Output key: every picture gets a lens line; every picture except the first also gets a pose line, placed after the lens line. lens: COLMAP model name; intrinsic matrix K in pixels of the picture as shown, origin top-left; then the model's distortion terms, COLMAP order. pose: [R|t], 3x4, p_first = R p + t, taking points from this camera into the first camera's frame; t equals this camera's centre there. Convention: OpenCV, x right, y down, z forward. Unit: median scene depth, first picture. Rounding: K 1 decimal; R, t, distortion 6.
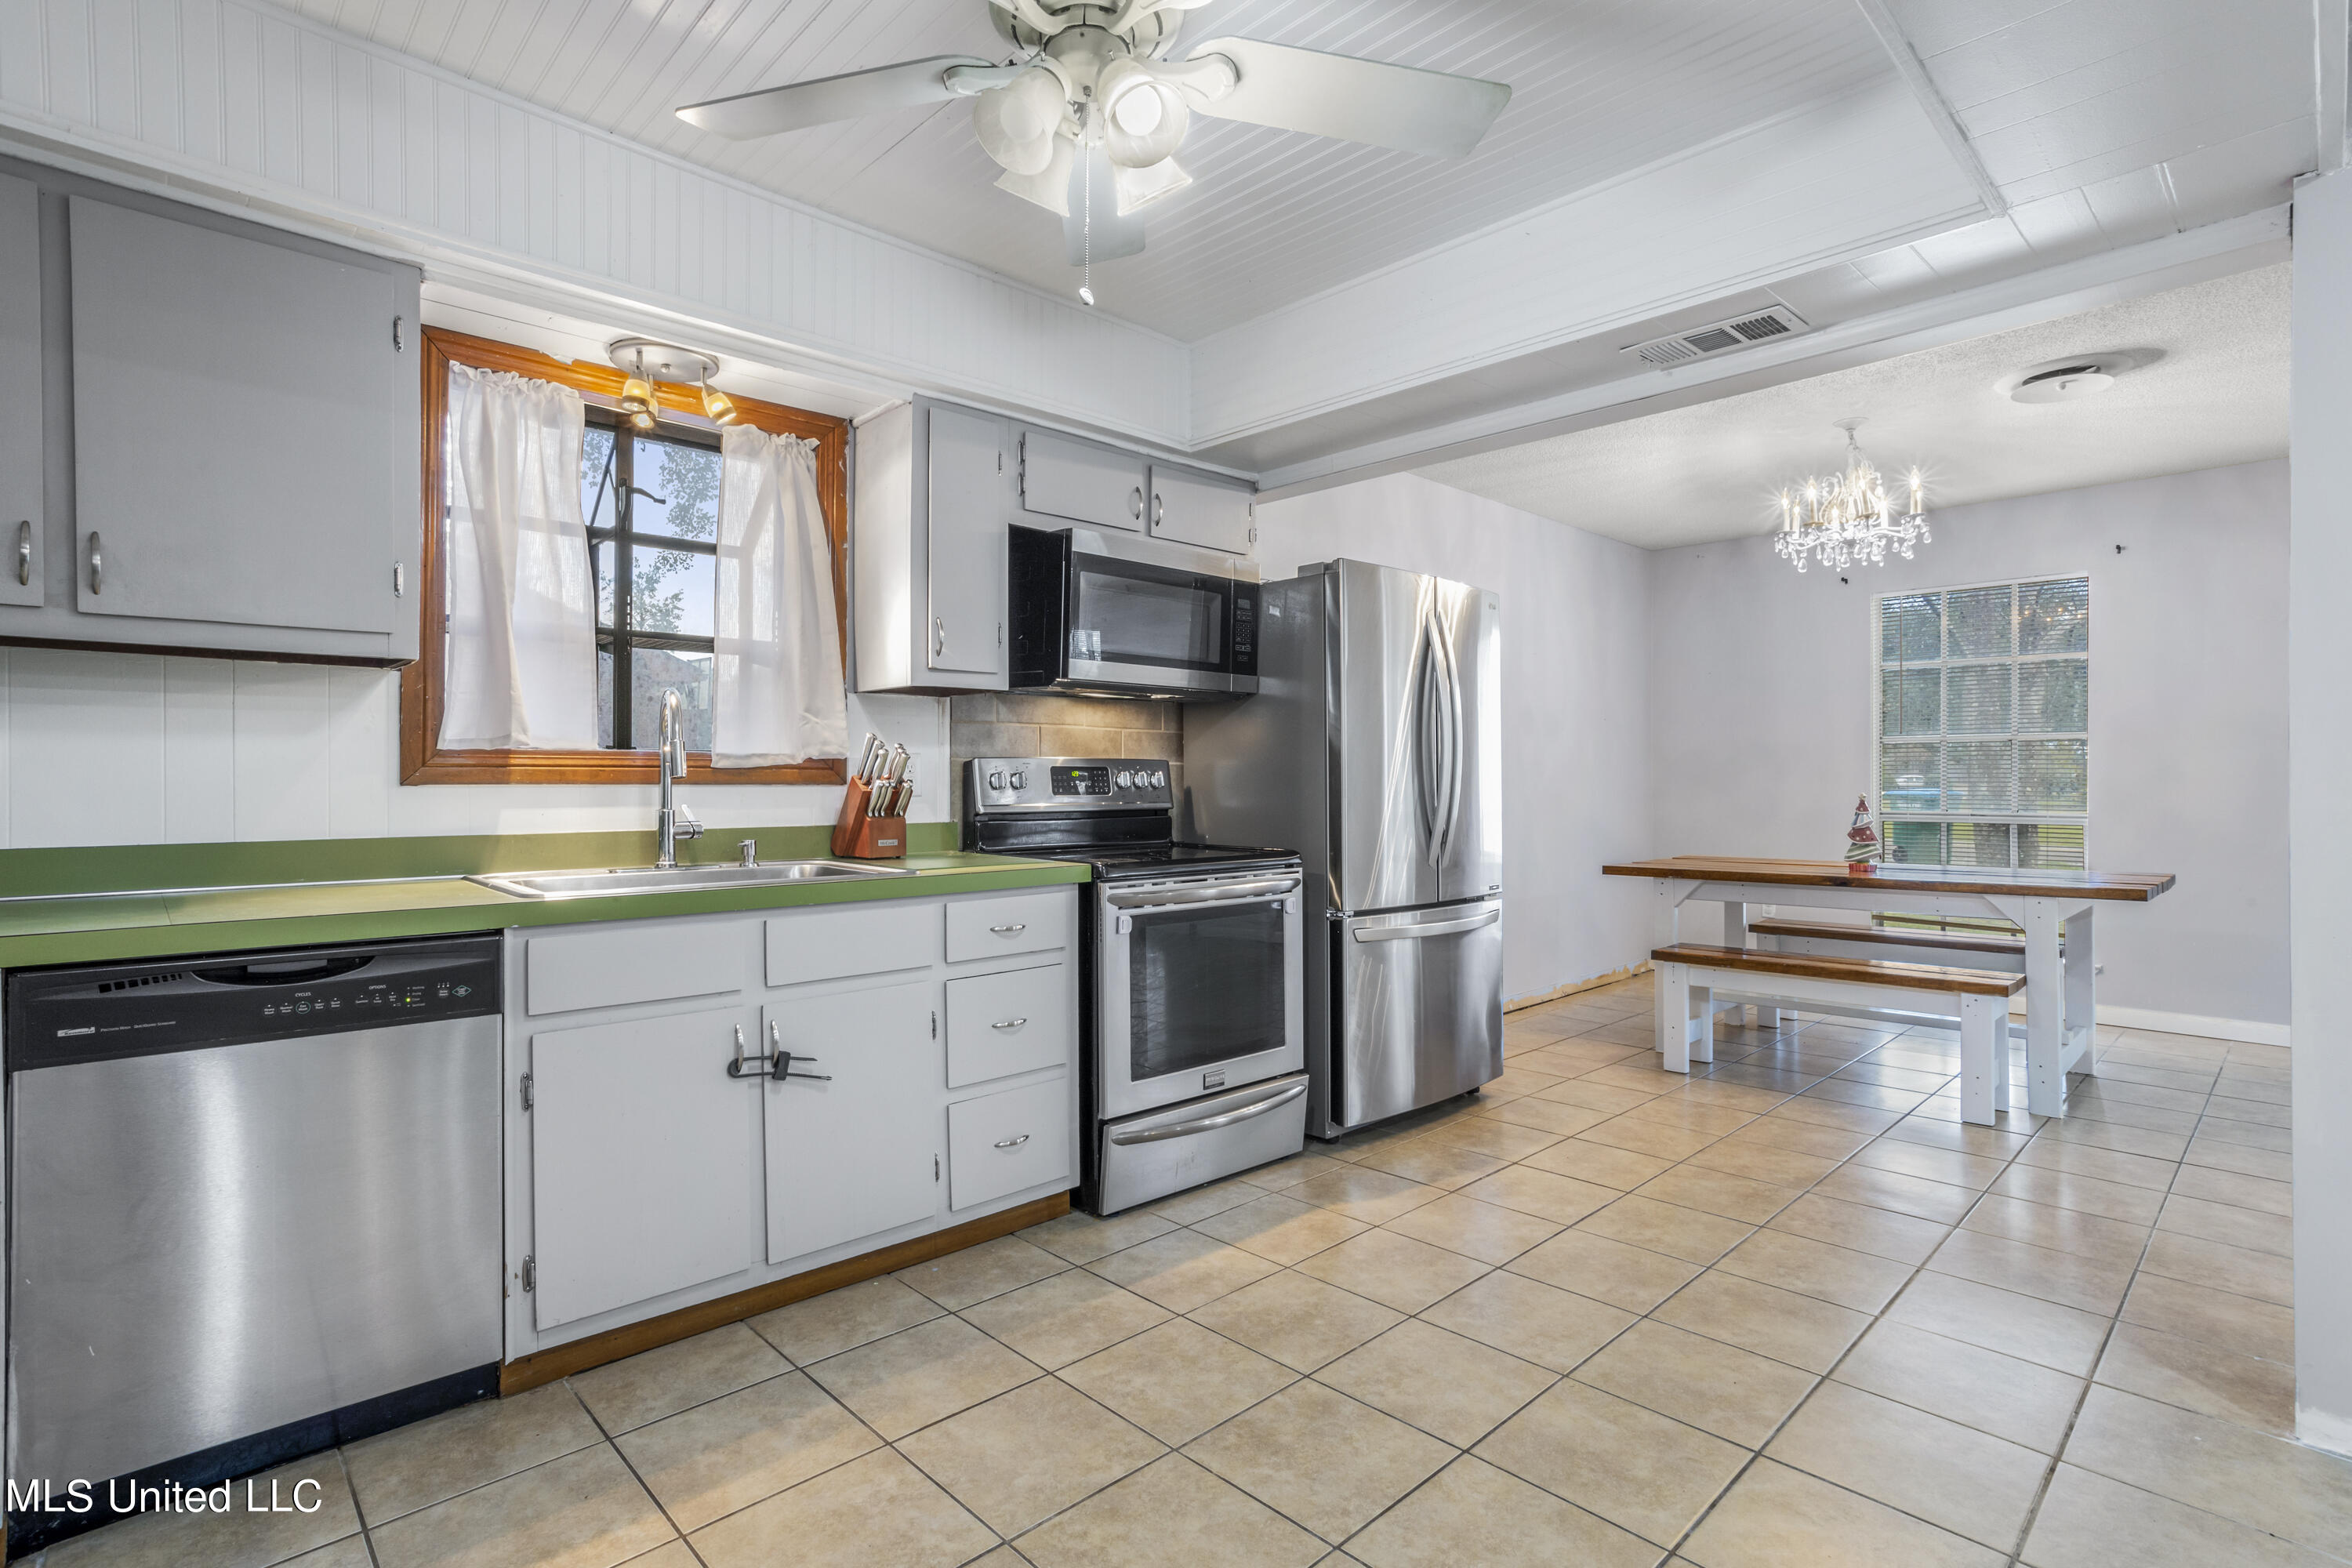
lens RADIAL K [[1141.9, 0, 1163.5], [0, 1141.9, 783.7], [0, 0, 1]] dist [-0.055716, 0.035919]
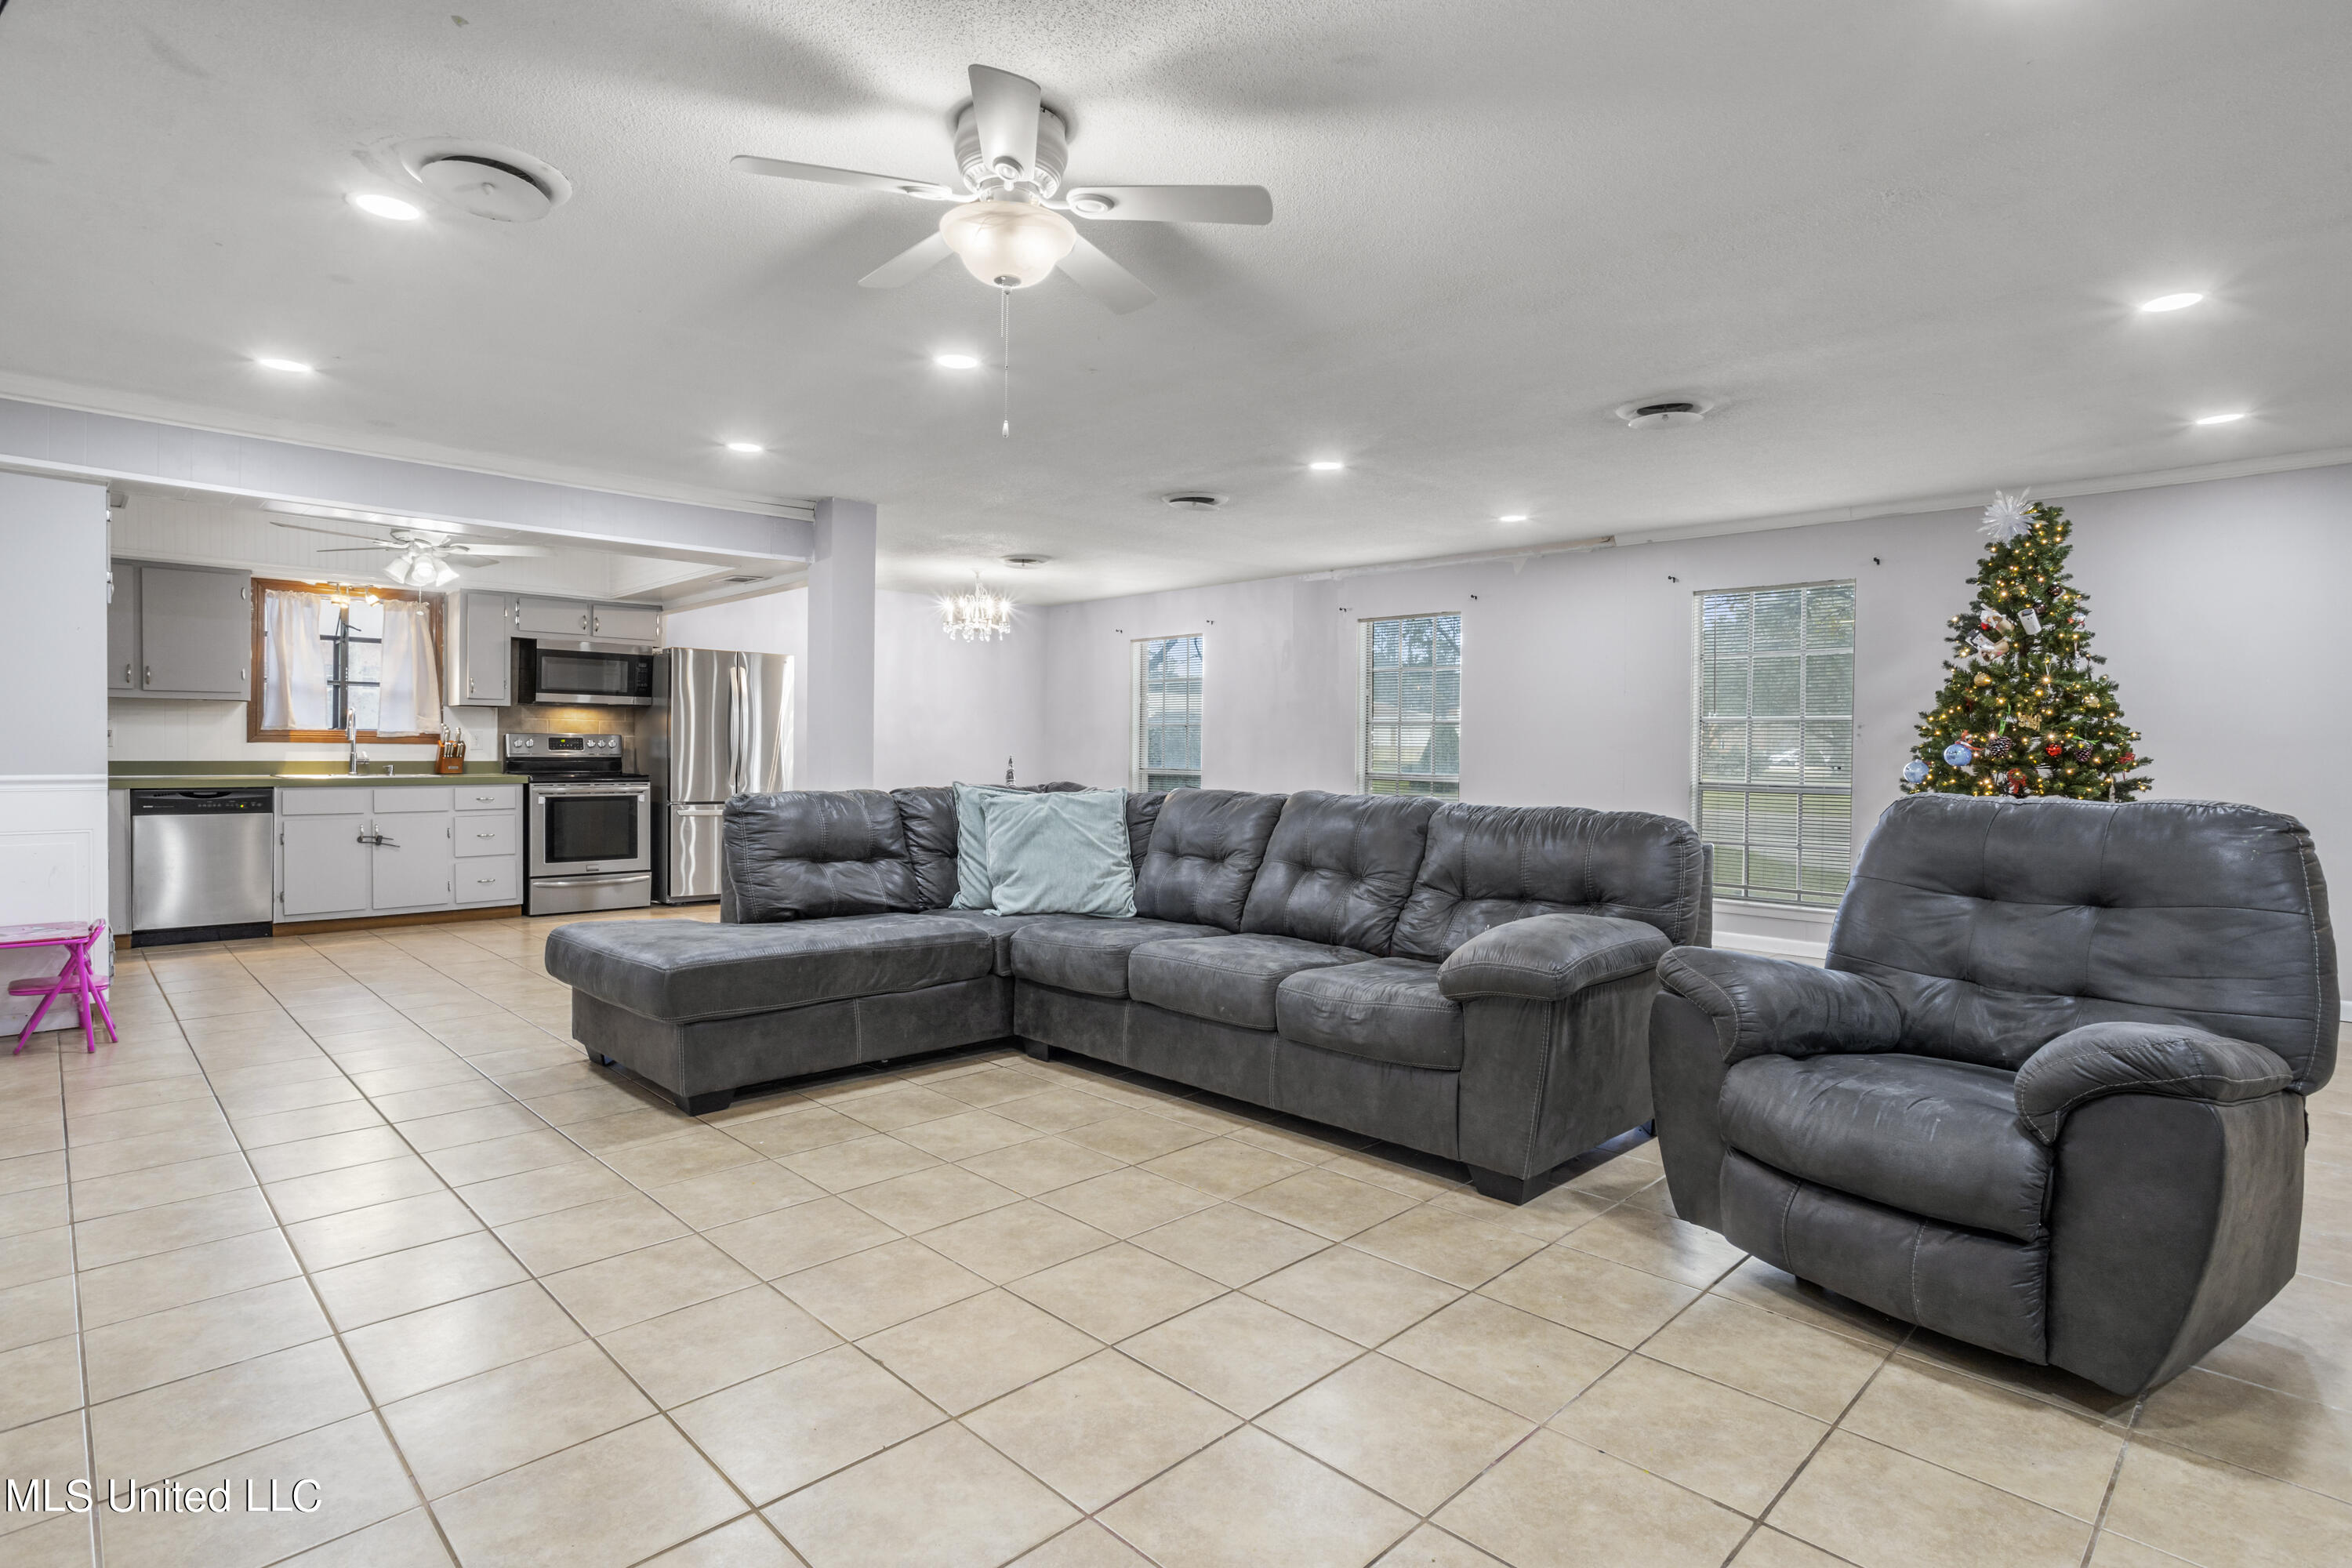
lens RADIAL K [[1185.0, 0, 1161.2], [0, 1185.0, 770.8], [0, 0, 1]] dist [-0.040904, 0.019772]
pose [[0.999872, 0.009790, 0.012632, 1.401268], [-0.009951, 0.999869, 0.012744, 0.011878], [-0.012506, -0.012869, 0.999839, -1.732951]]
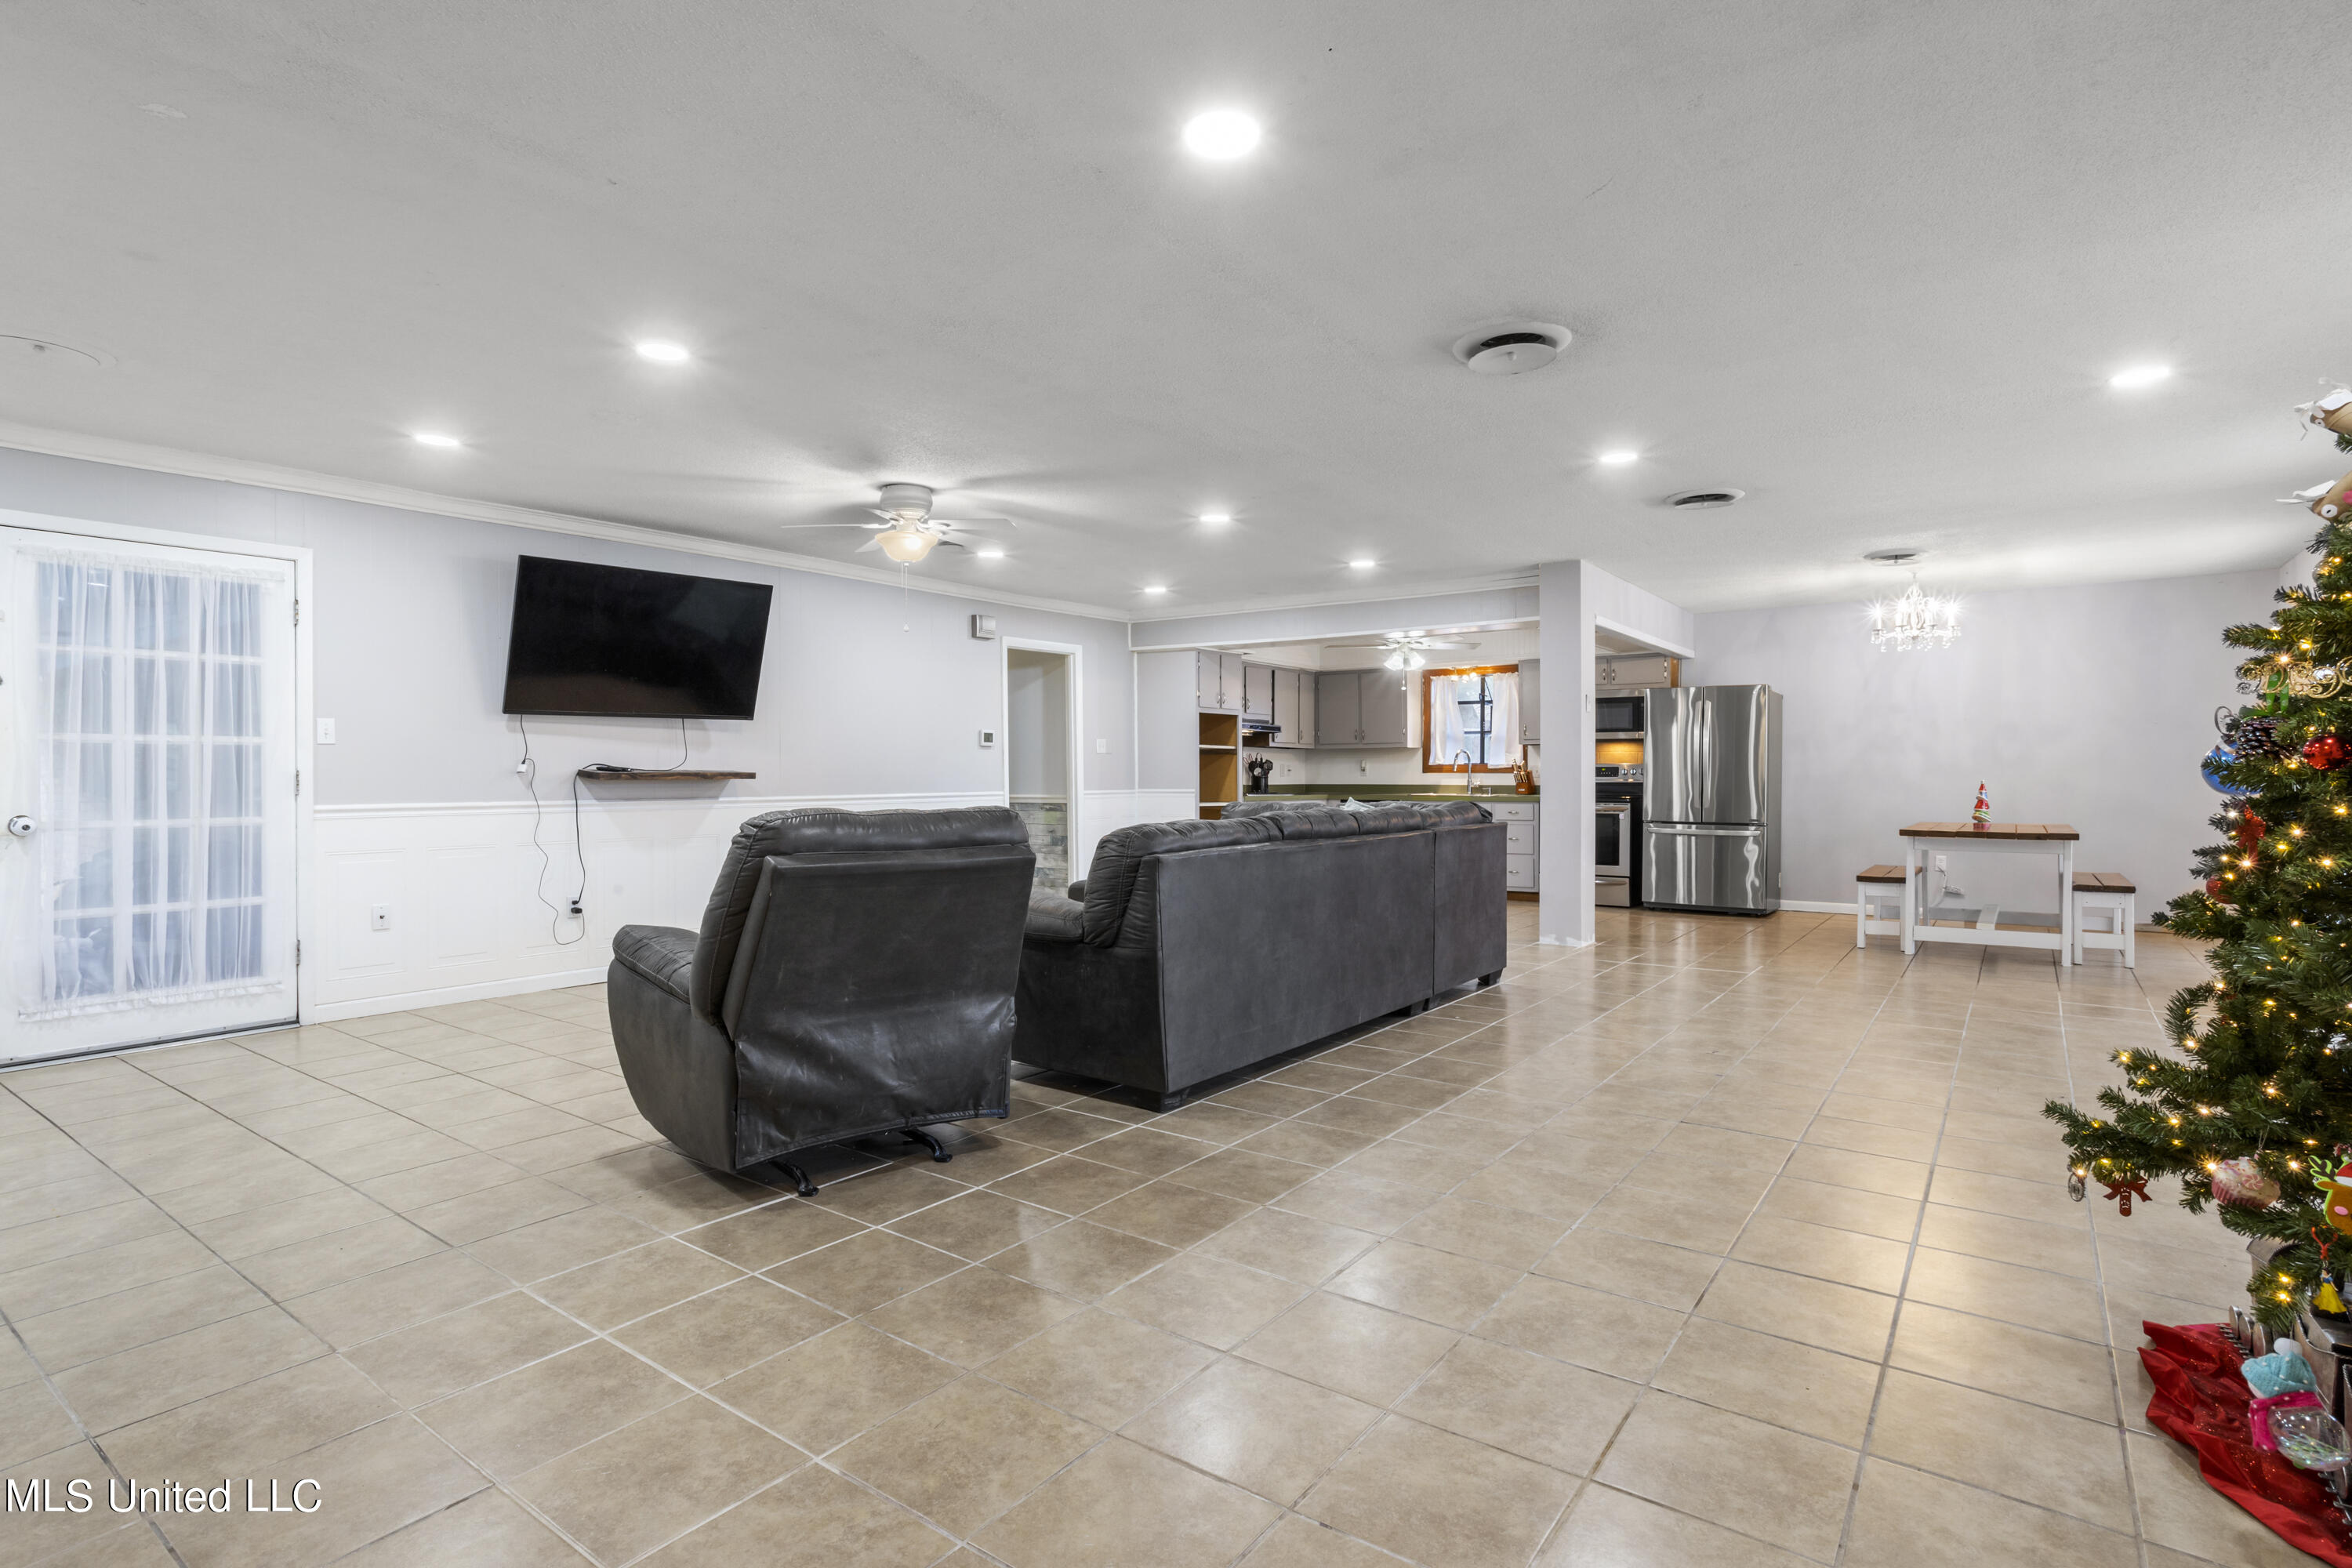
lens RADIAL K [[1141.9, 0, 1163.5], [0, 1141.9, 783.7], [0, 0, 1]] dist [-0.055716, 0.035919]
pose [[0.167660, 0.007968, -0.985813, 3.273358], [-0.000467, 0.999968, 0.008003, 0.006809], [0.985845, -0.000882, 0.167658, -0.711038]]
